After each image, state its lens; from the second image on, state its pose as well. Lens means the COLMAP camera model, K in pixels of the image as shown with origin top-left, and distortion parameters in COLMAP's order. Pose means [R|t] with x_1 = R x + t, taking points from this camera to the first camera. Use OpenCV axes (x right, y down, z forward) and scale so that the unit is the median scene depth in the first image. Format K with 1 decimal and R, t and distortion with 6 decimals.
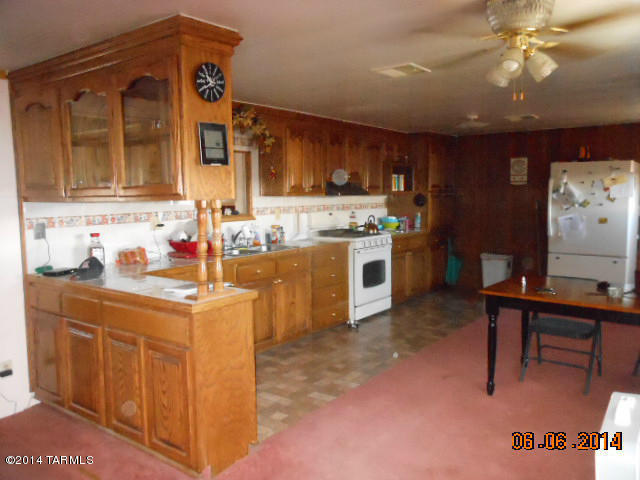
lens RADIAL K [[519.3, 0, 324.6], [0, 519.3, 235.9], [0, 0, 1]] dist [0.008183, 0.002852]
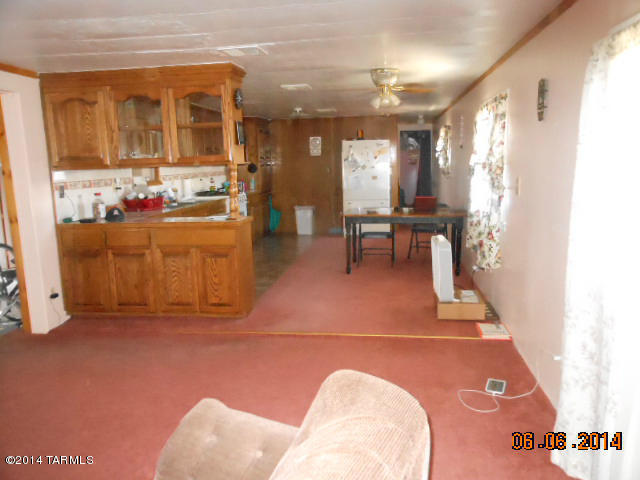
lens RADIAL K [[519.3, 0, 324.6], [0, 519.3, 235.9], [0, 0, 1]] dist [0.008183, 0.002852]
pose [[0.873902, -0.085934, 0.478446, -0.385777], [0.062878, 0.995965, 0.064036, 0.038184], [-0.482019, -0.025877, 0.875779, -0.332516]]
